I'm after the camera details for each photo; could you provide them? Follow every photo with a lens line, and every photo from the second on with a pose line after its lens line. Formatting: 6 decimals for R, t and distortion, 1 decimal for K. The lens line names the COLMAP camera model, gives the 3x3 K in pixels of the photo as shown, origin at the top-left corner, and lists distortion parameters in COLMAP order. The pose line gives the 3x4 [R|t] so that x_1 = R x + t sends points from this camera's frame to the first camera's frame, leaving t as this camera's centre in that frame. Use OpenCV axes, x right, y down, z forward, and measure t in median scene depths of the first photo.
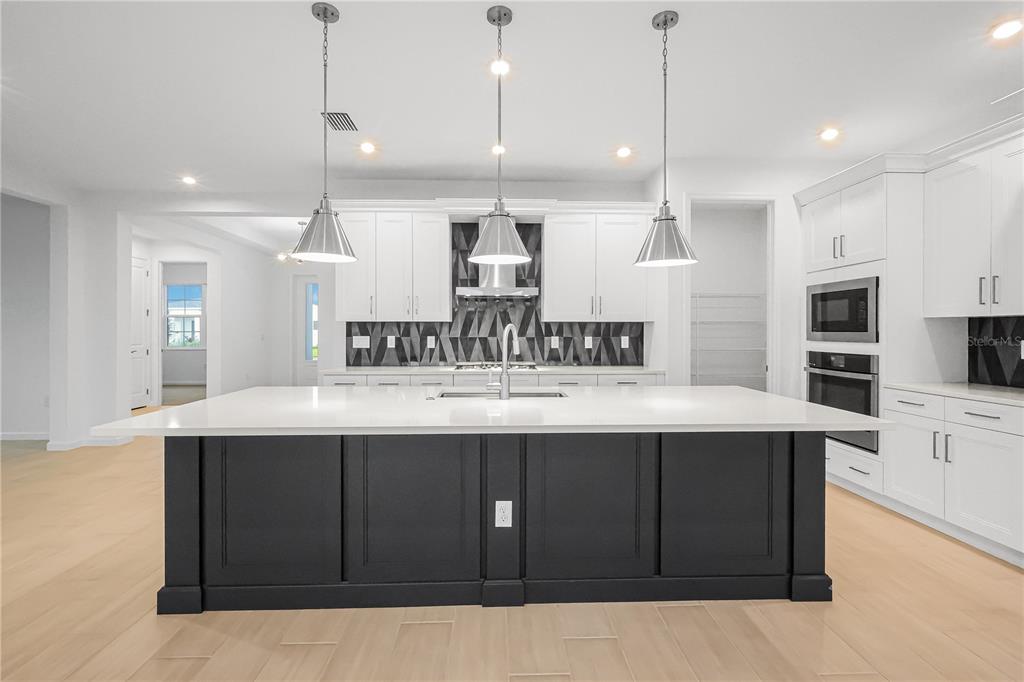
lens RADIAL K [[476.1, 0, 511.4], [0, 476.1, 329.8], [0, 0, 1]] dist [-0.000410, -0.000002]
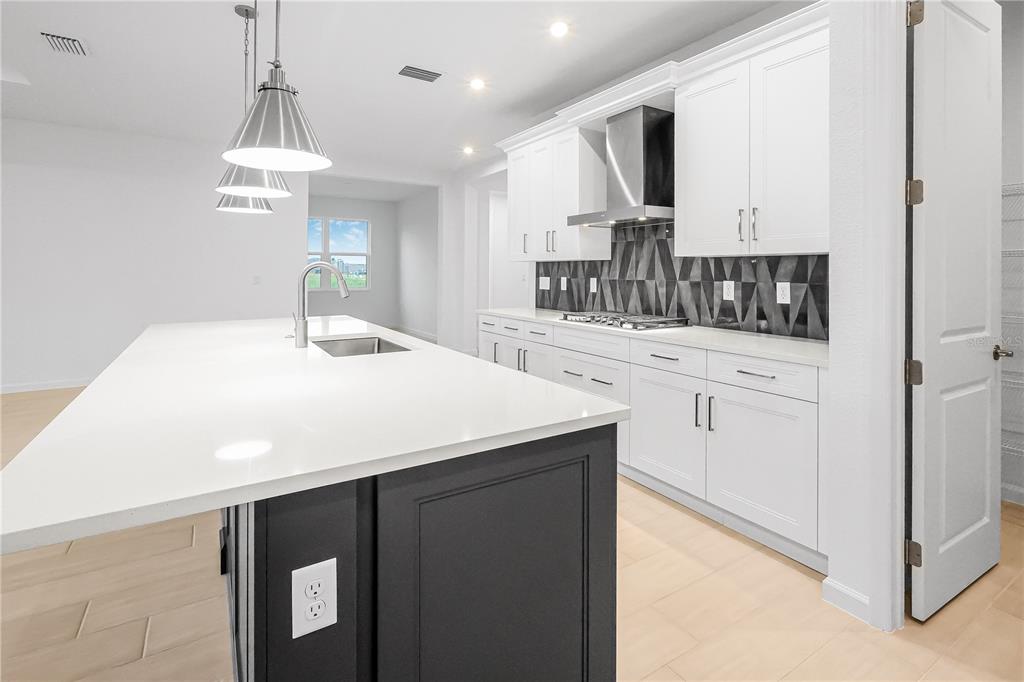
lens RADIAL K [[501.3, 0, 512.9], [0, 501.3, 270.8], [0, 0, 1]] dist [-0.013344, -0.000221]
pose [[0.494834, 0.000559, -0.868987, 0.506654], [-0.004527, 0.999988, -0.001934, 0.003636], [0.868975, 0.004891, 0.494831, 0.457388]]
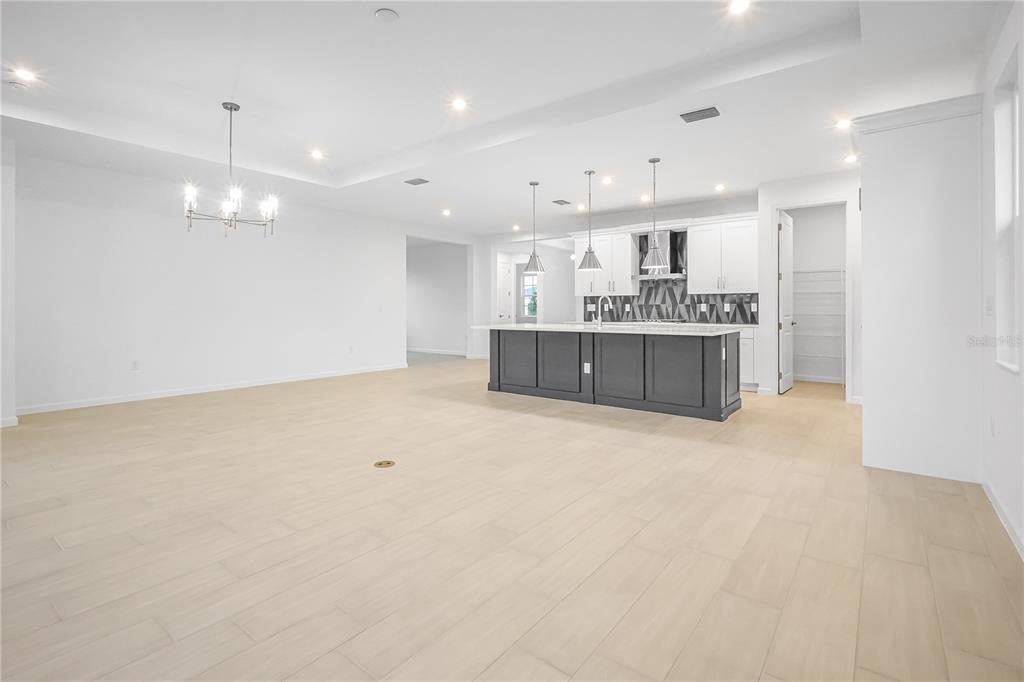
lens RADIAL K [[486.0, 0, 513.0], [0, 486.0, 317.9], [0, 0, 1]] dist [-0.000515, -0.000112]
pose [[0.771082, 0.010469, -0.636650, 0.614466], [0.002281, 0.999813, 0.019204, 0.027924], [0.636732, -0.016260, 0.770914, -0.586085]]
